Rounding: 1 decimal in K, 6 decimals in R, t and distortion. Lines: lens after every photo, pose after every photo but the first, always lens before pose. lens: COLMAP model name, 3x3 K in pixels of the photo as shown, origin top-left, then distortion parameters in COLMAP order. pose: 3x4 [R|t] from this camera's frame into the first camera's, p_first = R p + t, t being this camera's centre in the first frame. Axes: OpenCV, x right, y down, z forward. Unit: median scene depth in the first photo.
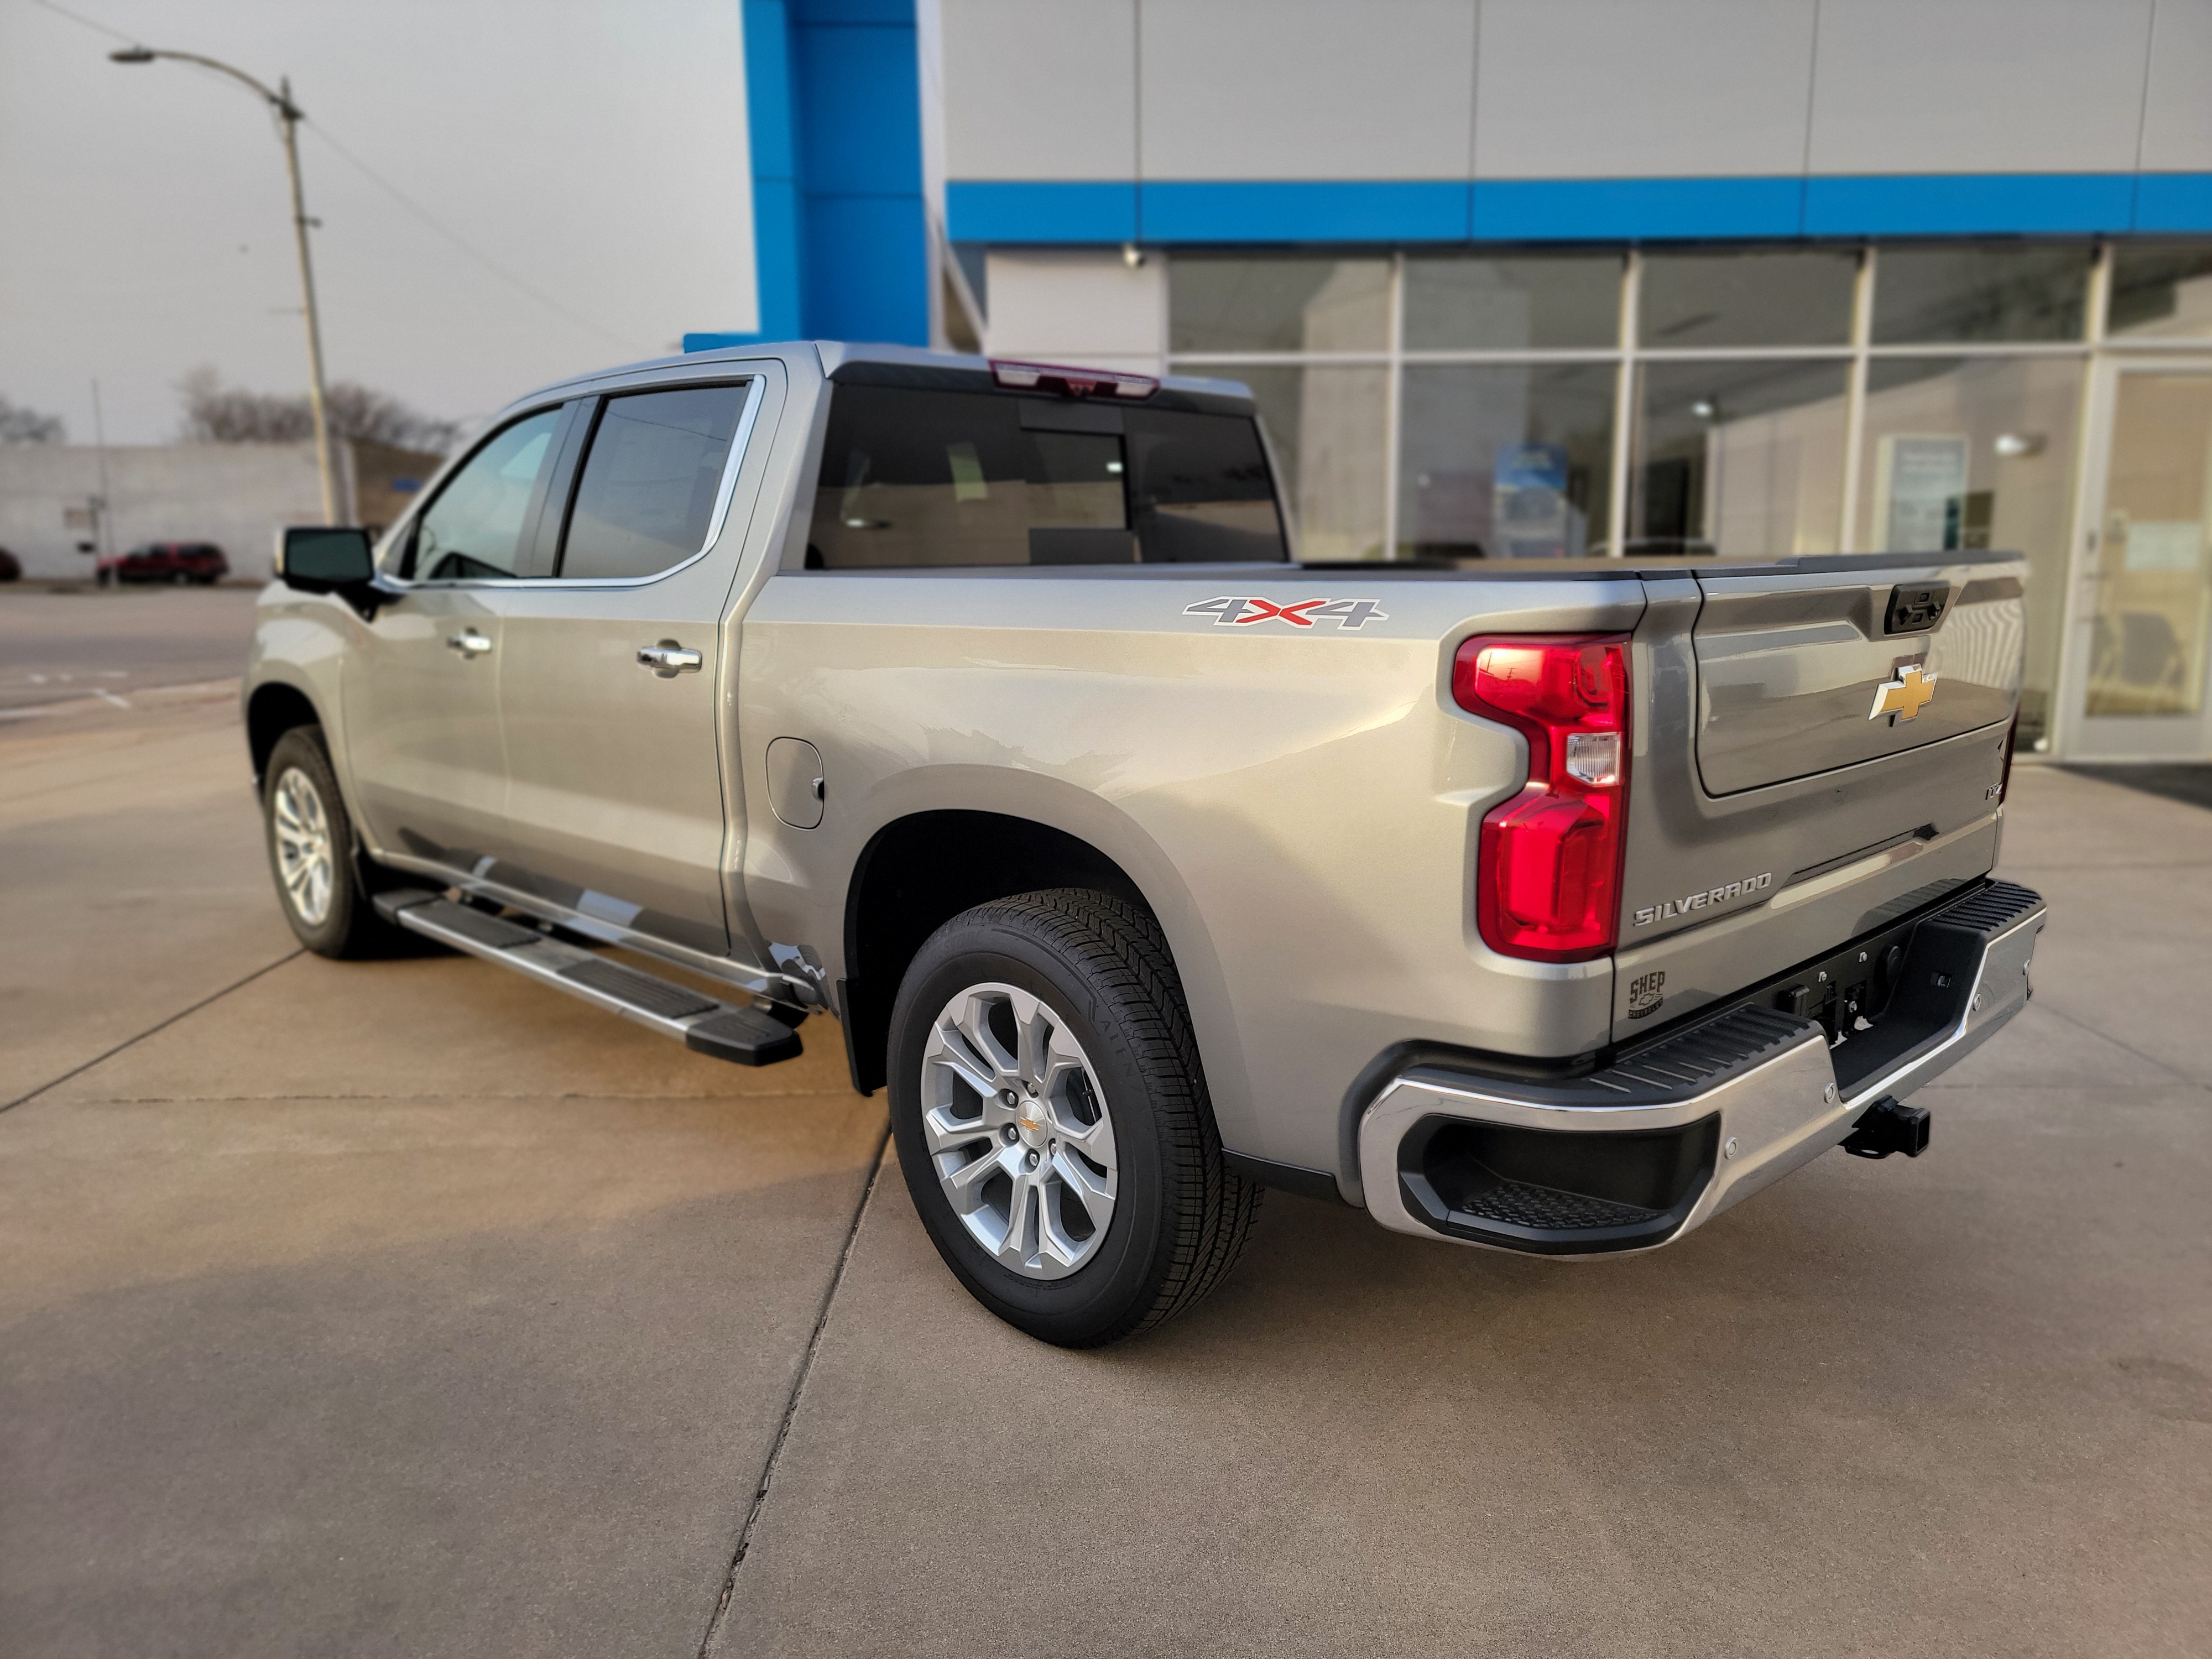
lens RADIAL K [[1544.7, 0, 1125.3], [0, 1544.7, 821.9], [0, 0, 1]] dist [0.081726, -0.068102]
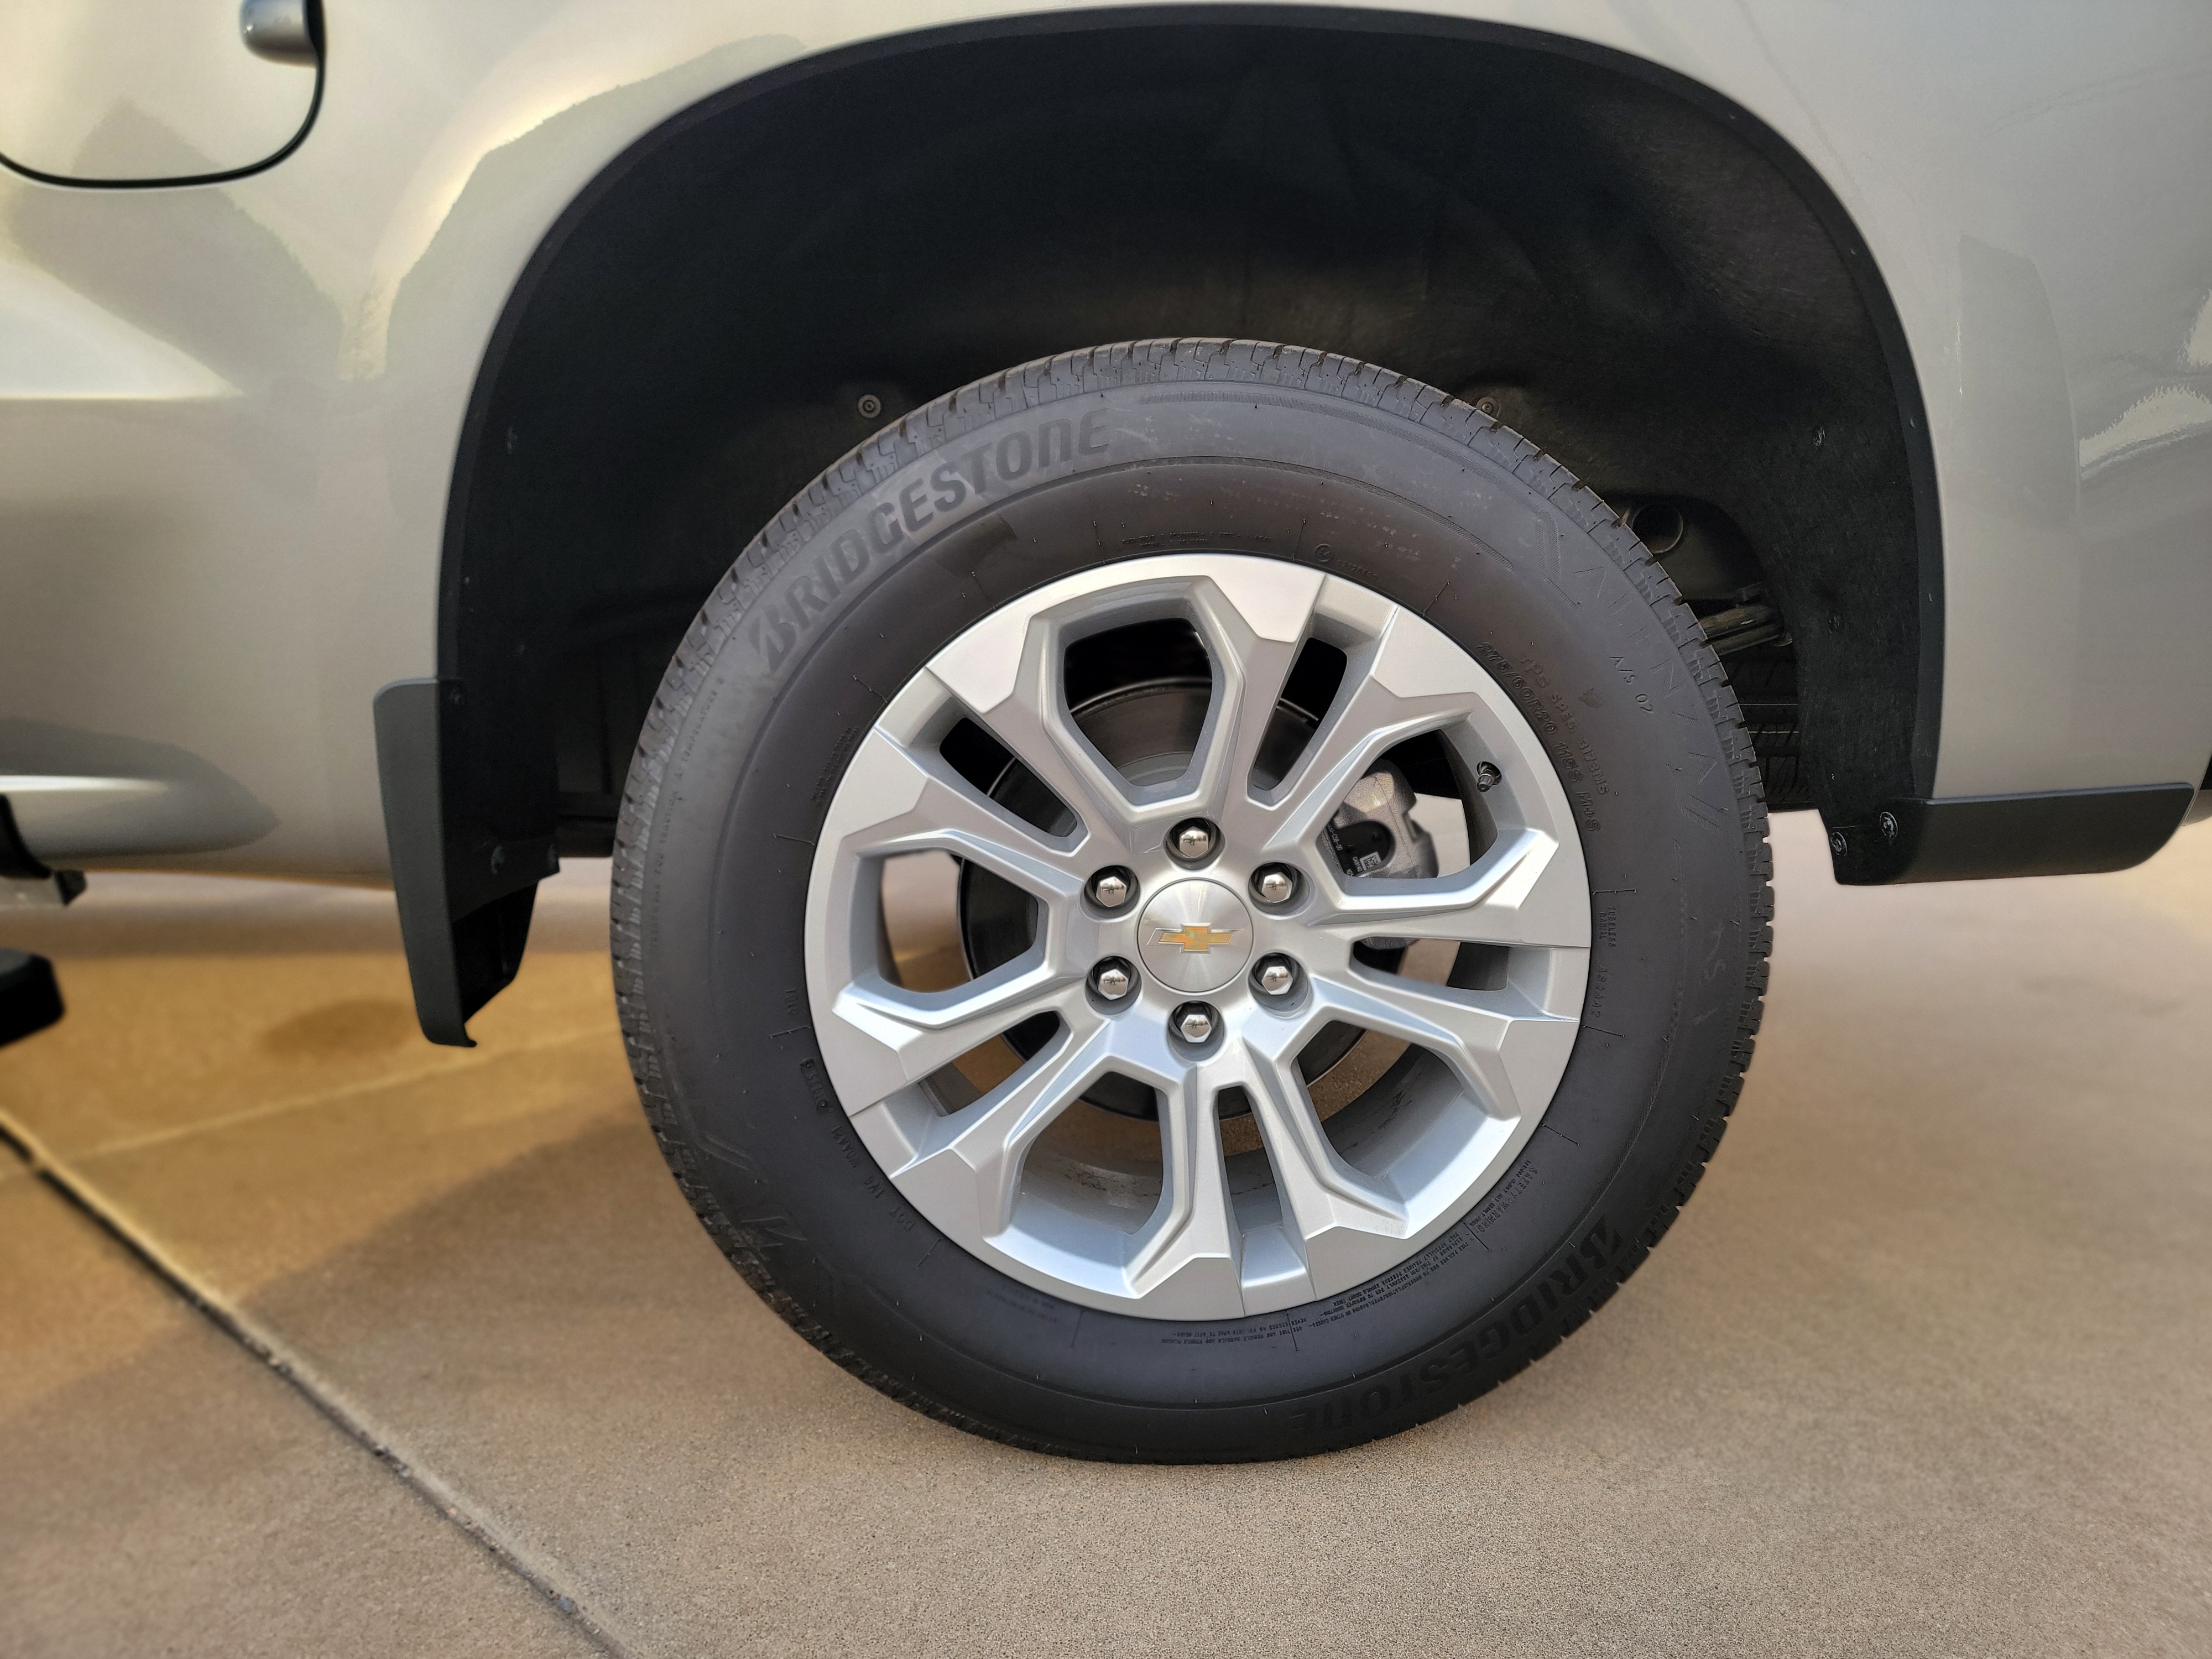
lens RADIAL K [[1544.7, 0, 1125.3], [0, 1544.7, 821.9], [0, 0, 1]] dist [0.081726, -0.068102]
pose [[0.672756, -0.116740, 0.730596, -0.210729], [0.121303, 0.991515, 0.046732, 0.086592], [-0.729852, 0.057184, 0.681209, 0.441705]]
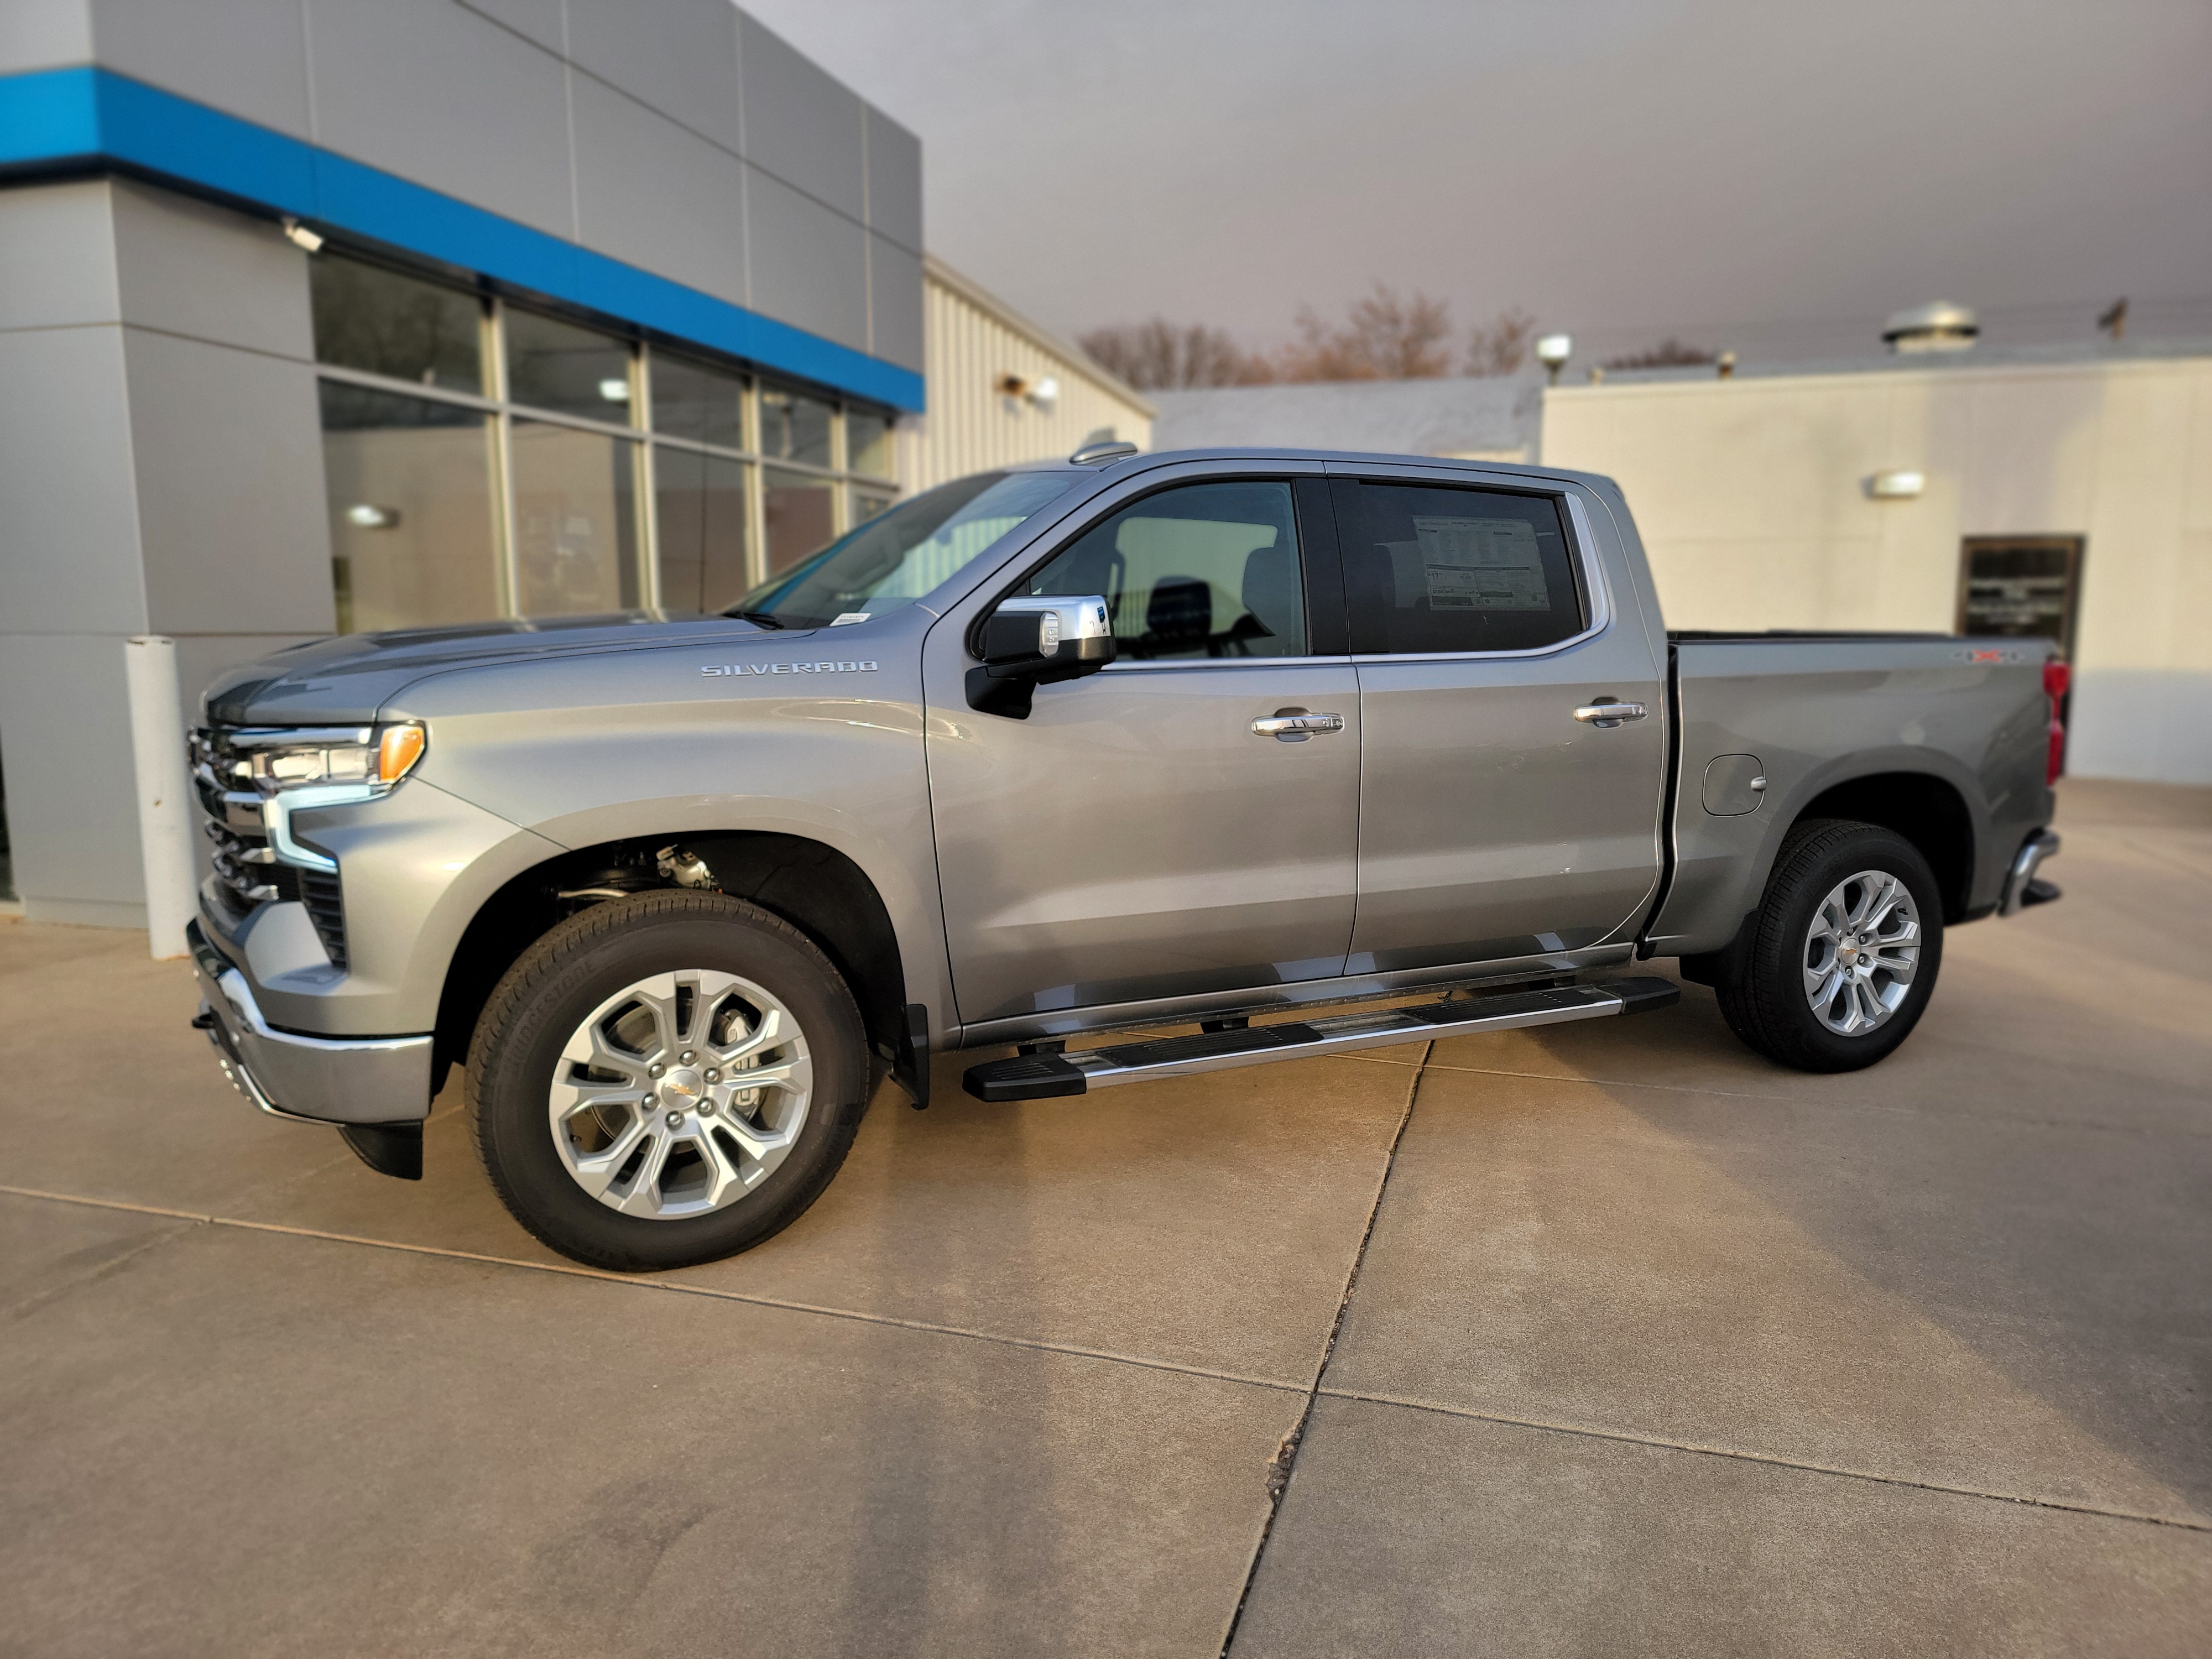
lens RADIAL K [[1544.7, 0, 1125.3], [0, 1544.7, 821.9], [0, 0, 1]] dist [0.081726, -0.068102]
pose [[0.294450, -0.115044, 0.948717, -1.179761], [0.148120, 0.986225, 0.073621, -0.121946], [-0.944118, 0.118846, 0.307435, 0.721430]]
